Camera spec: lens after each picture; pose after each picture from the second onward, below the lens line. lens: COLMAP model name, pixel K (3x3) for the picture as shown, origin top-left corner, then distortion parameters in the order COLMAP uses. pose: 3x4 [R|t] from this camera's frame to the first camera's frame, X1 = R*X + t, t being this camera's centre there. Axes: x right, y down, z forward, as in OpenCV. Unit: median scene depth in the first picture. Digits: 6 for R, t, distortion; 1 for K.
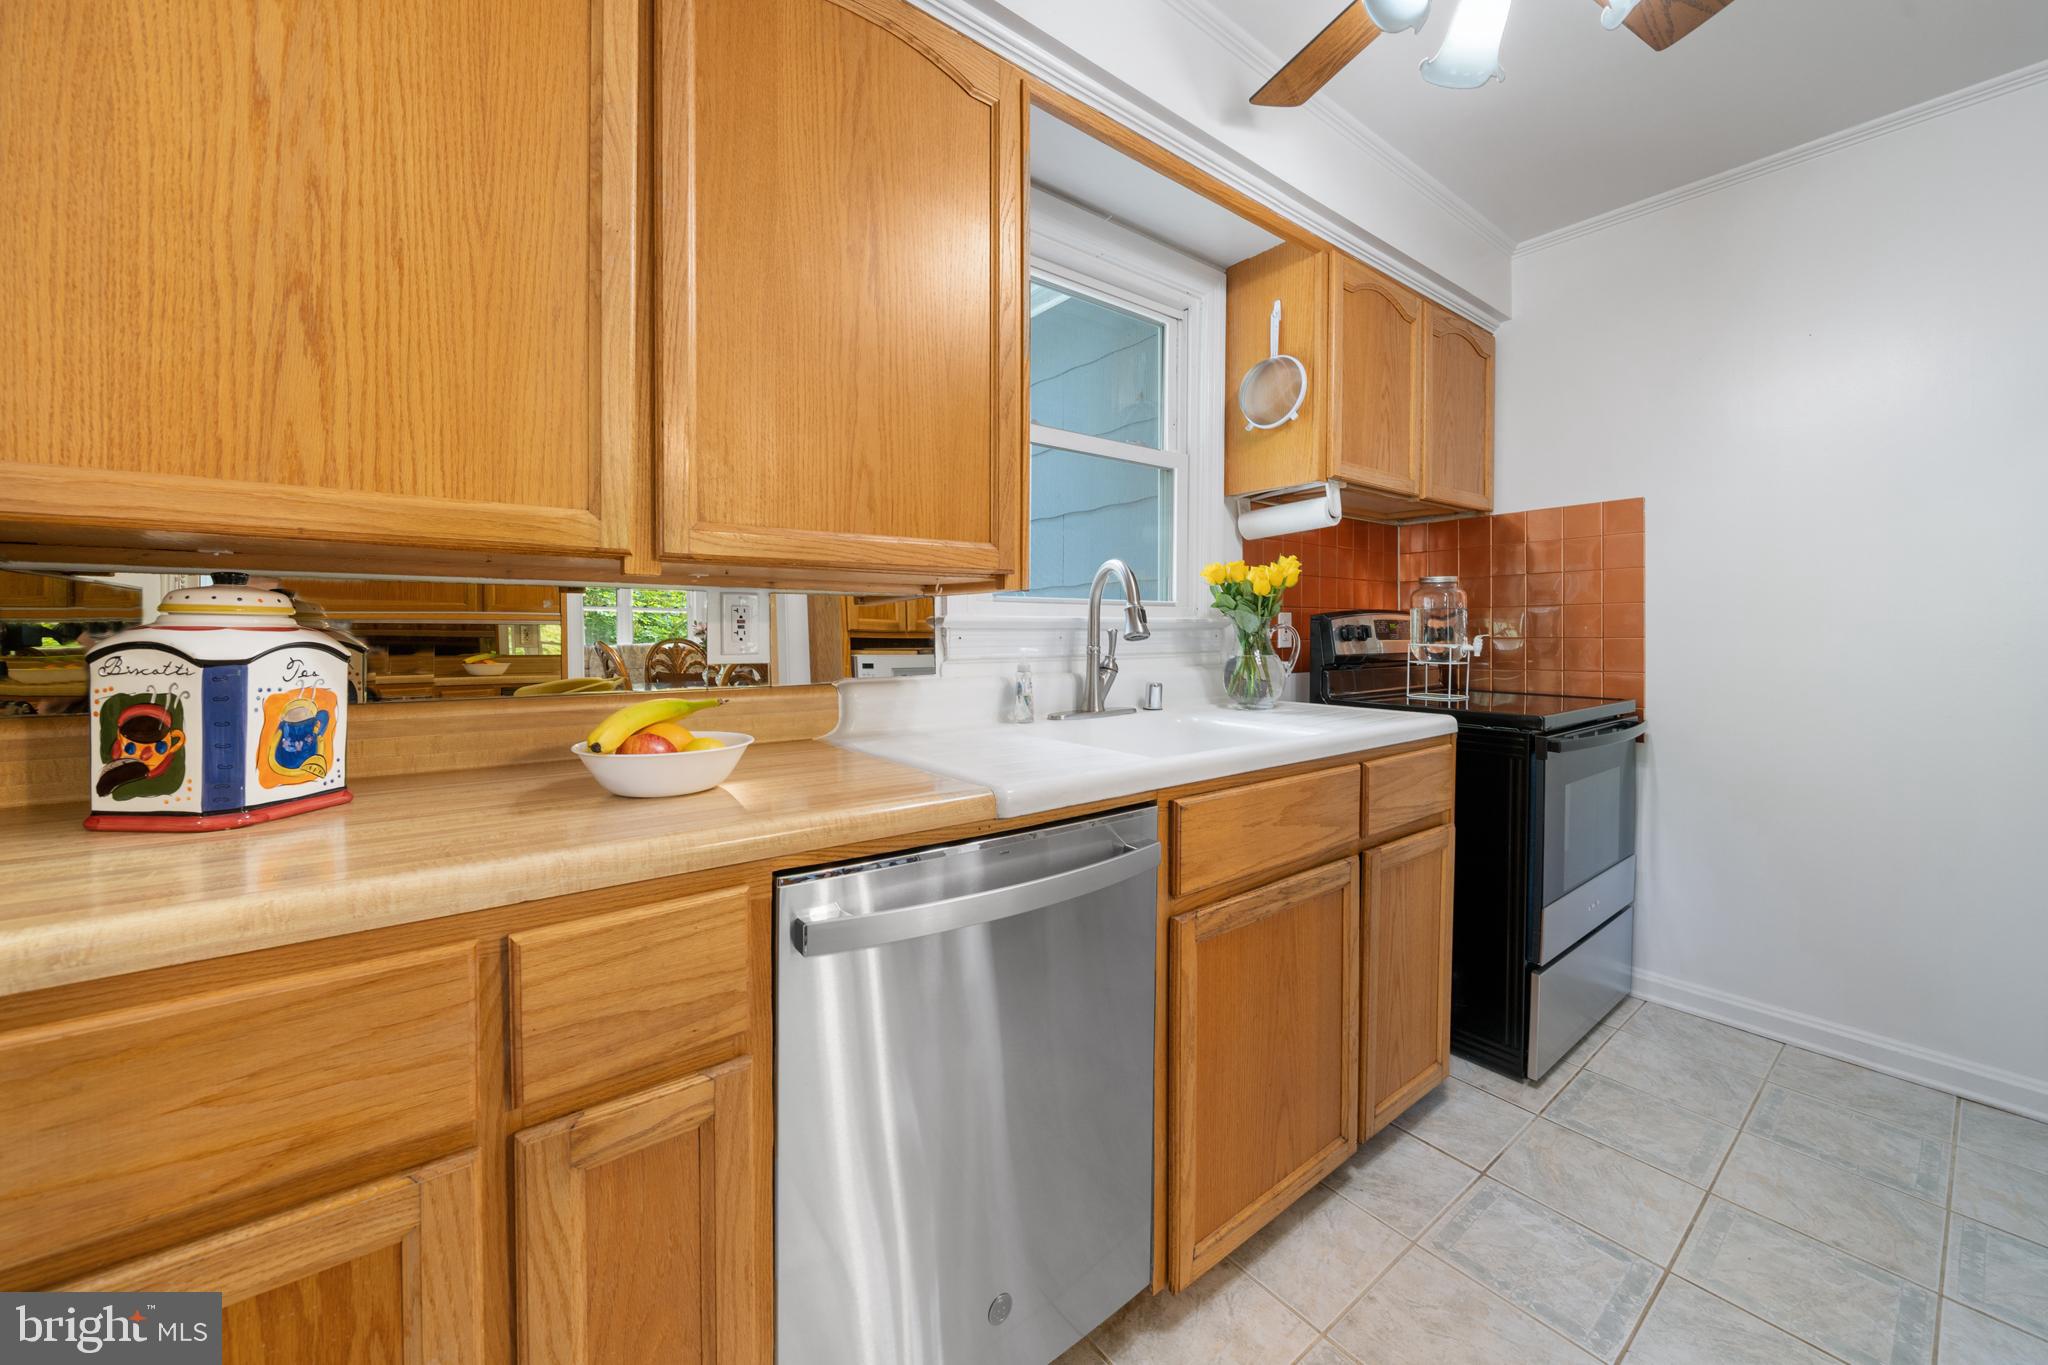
lens RADIAL K [[762.1, 0, 1011.4], [0, 762.1, 646.4], [0, 0, 1]] dist [-0.001735, -0.000105]
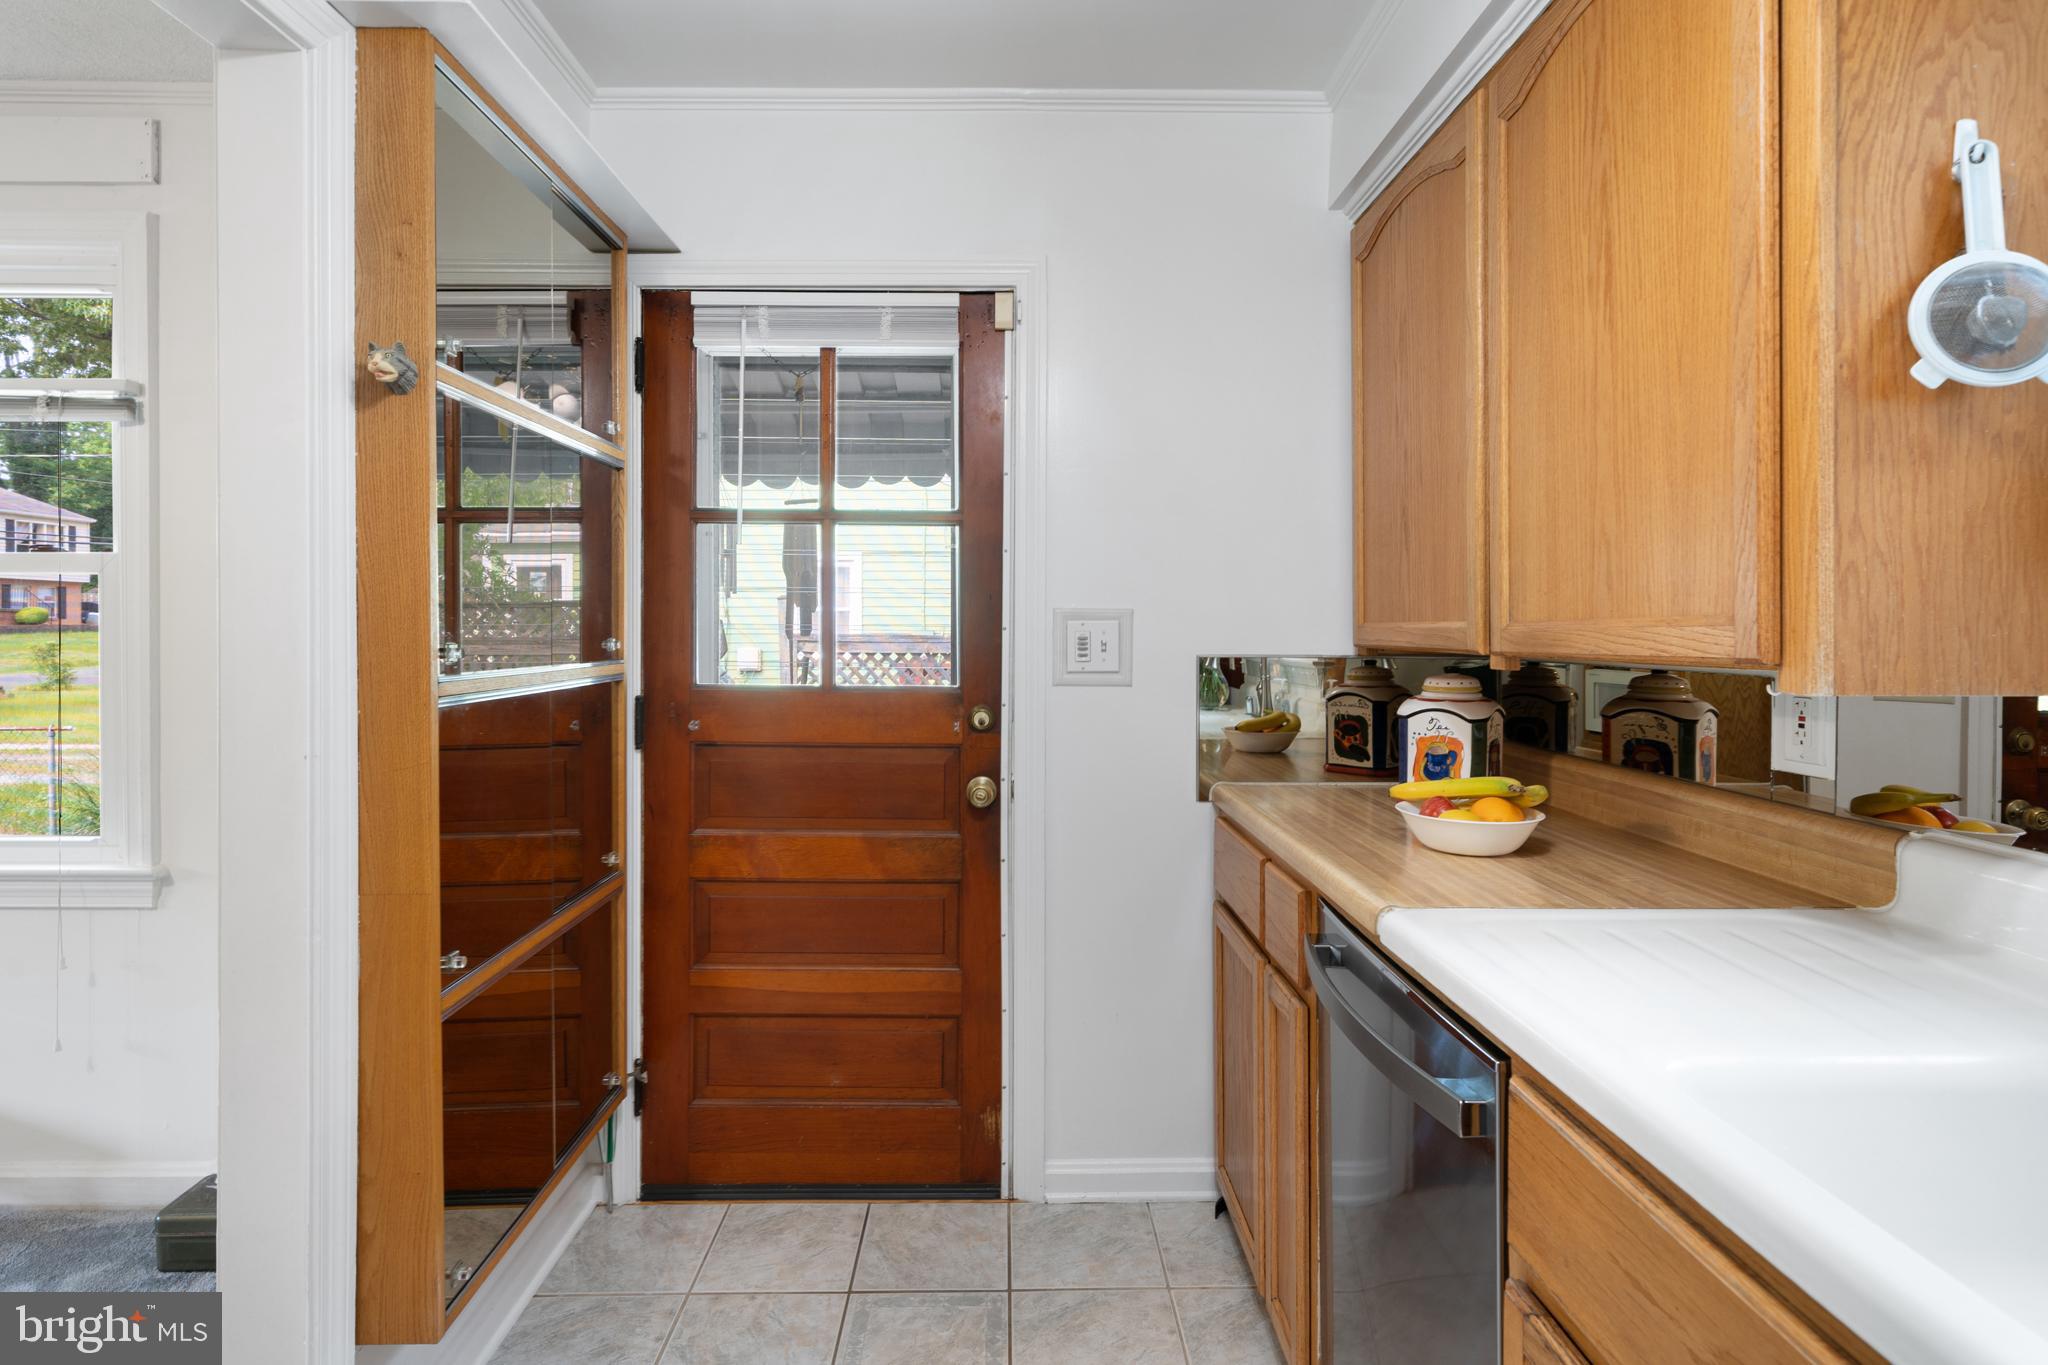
lens RADIAL K [[1058.1, 0, 987.9], [0, 1058.1, 651.7], [0, 0, 1]] dist [-0.000887, -0.000179]
pose [[-0.610355, 0.017463, -0.791935, 0.855586], [-0.017003, 0.999238, 0.035139, -0.109232], [0.791945, 0.034913, -0.609593, 0.908259]]
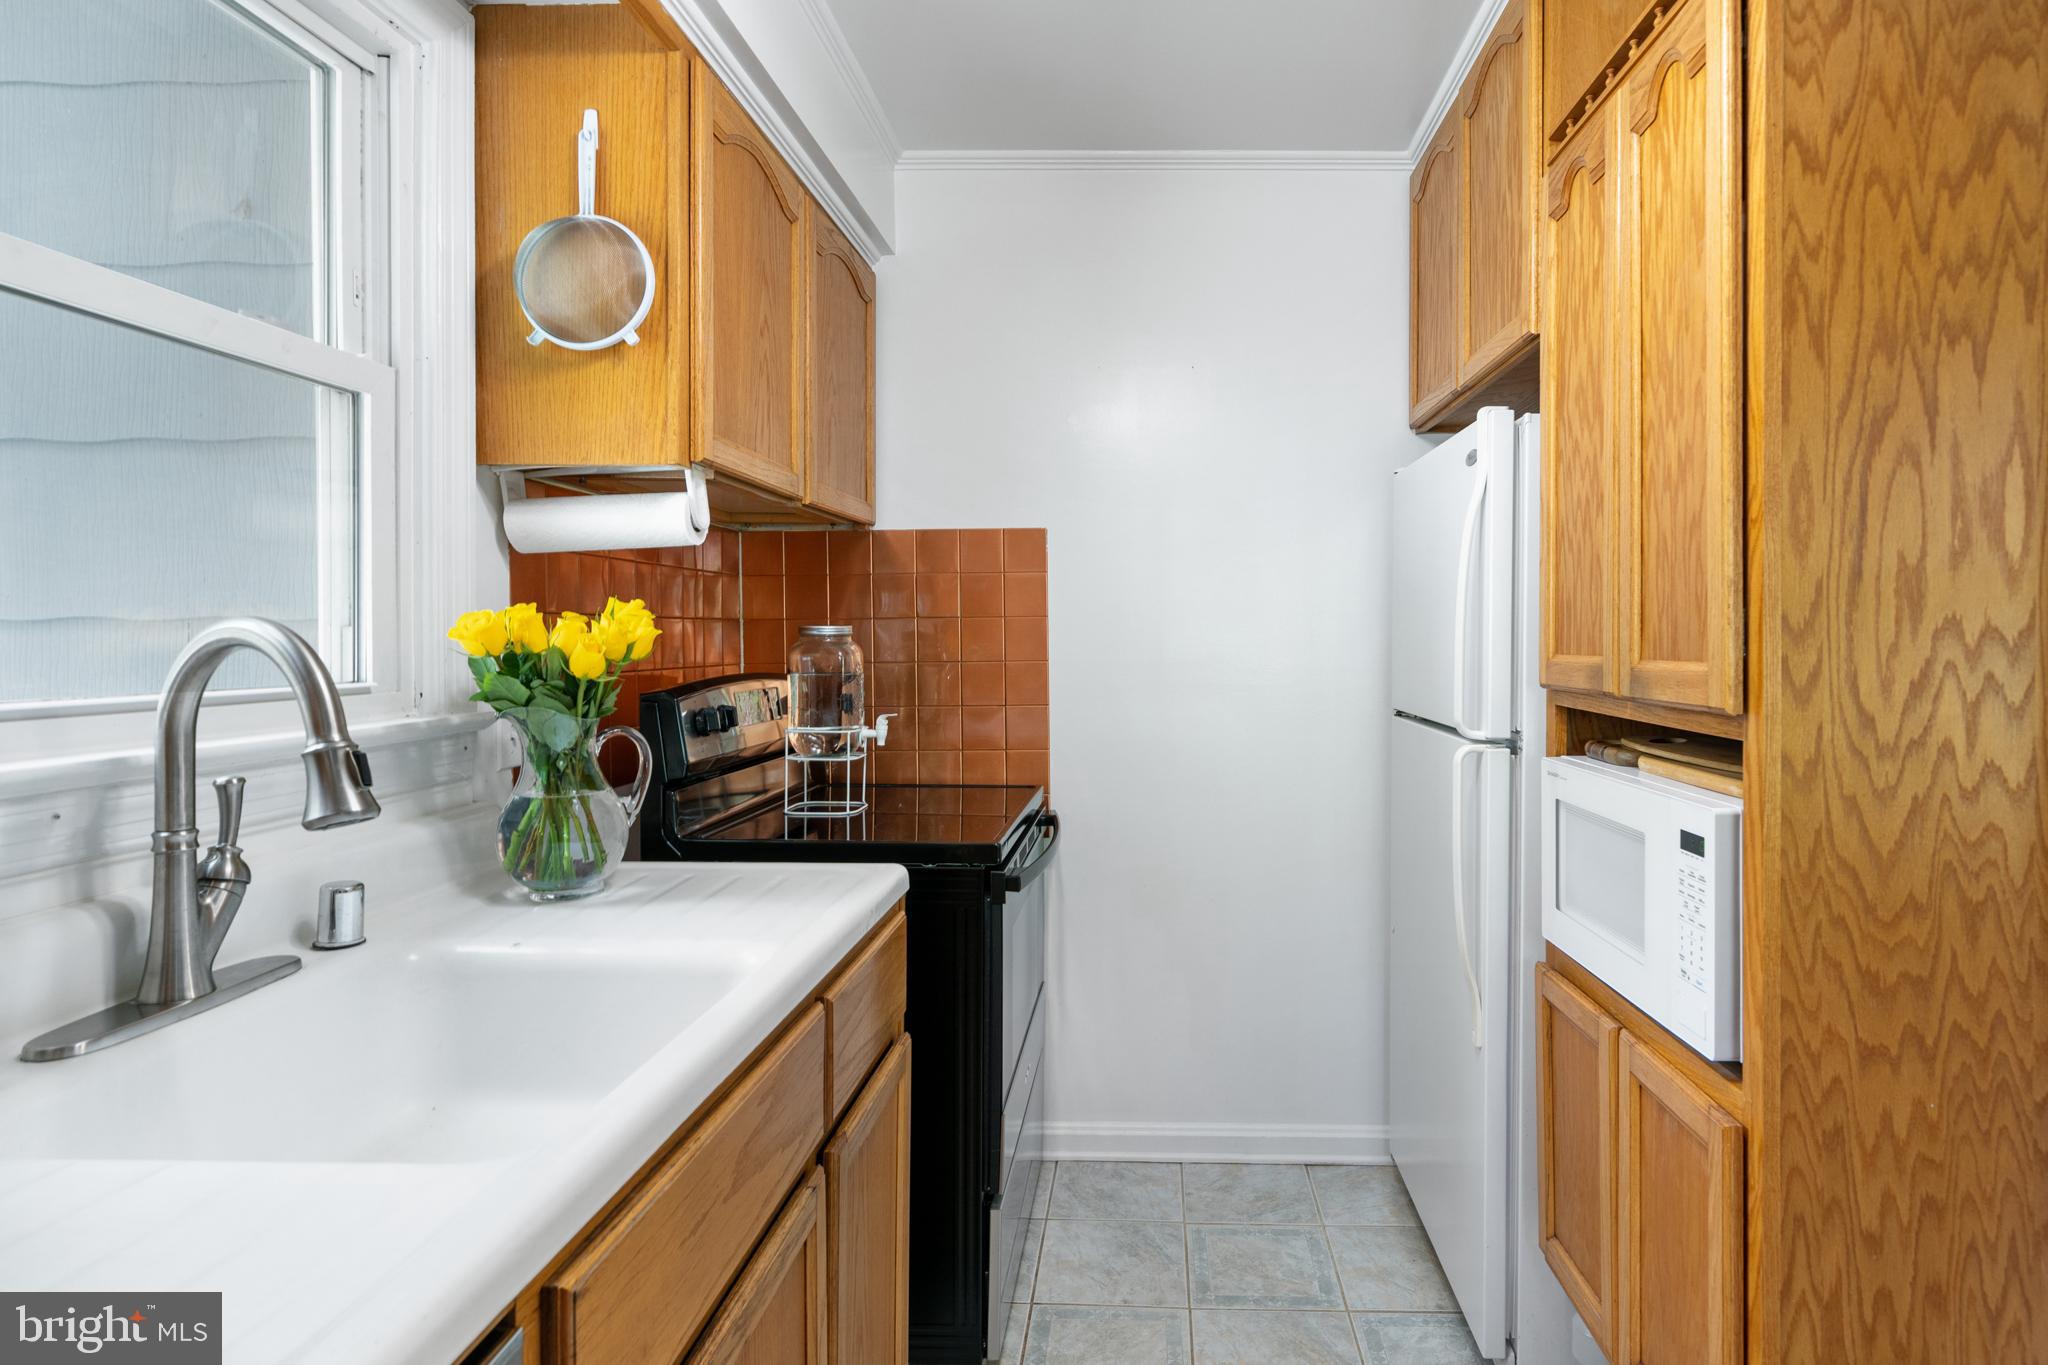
lens RADIAL K [[1122.0, 0, 1130.4], [0, 1122.0, 657.6], [0, 0, 1]] dist [-0.000561, 0.000125]
pose [[0.619643, -0.015641, 0.784728, -0.044851], [0.015837, 0.999847, 0.007423, -0.100546], [-0.784724, 0.007828, 0.619795, 0.306371]]
